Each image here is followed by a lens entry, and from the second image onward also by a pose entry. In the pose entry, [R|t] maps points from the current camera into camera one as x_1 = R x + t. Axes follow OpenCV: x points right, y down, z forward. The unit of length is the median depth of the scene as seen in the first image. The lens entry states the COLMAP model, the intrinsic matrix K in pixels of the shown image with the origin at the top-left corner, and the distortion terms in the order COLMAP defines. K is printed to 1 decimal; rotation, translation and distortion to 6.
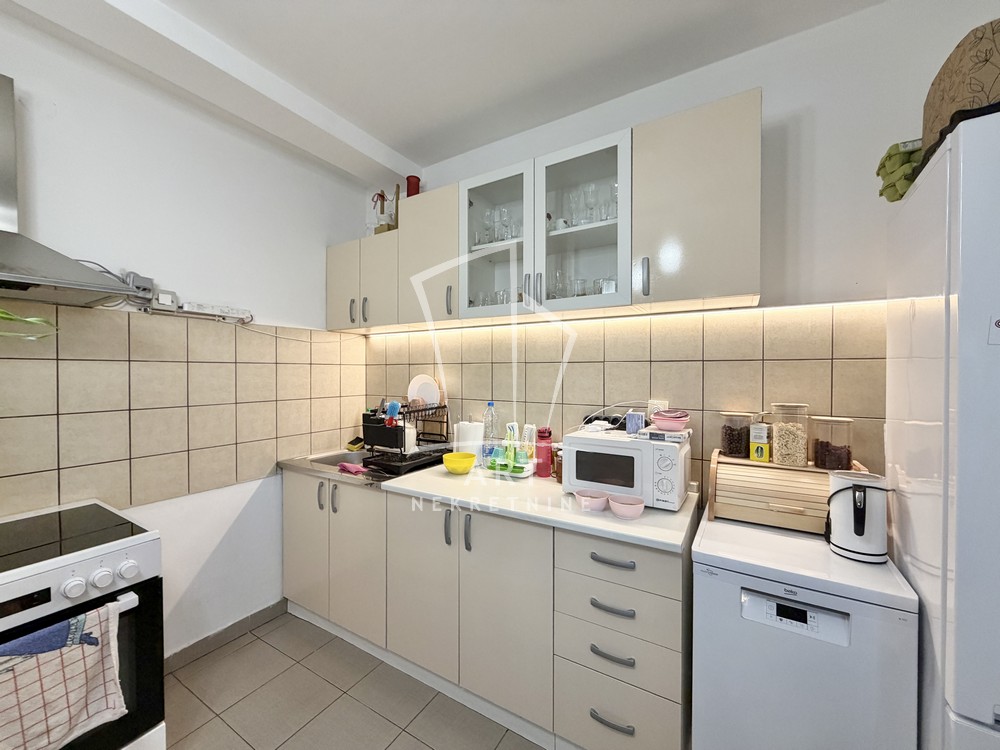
lens RADIAL K [[394.4, 0, 492.3], [0, 394.4, 372.7], [0, 0, 1]] dist [-0.001149, -0.000130]
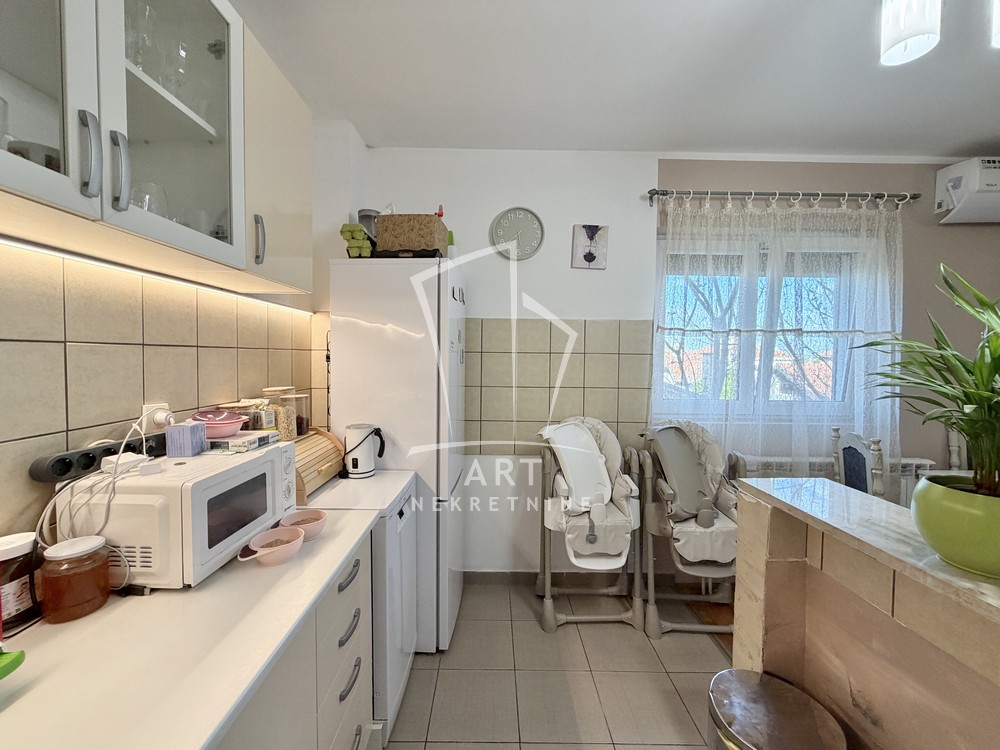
lens RADIAL K [[394.4, 0, 498.0], [0, 394.4, 373.1], [0, 0, 1]] dist [-0.001149, -0.000130]
pose [[-0.515779, -0.036552, 0.855941, -0.486256], [0.002167, 0.999031, 0.043968, -0.010862], [-0.856719, 0.024533, -0.515200, 0.937648]]
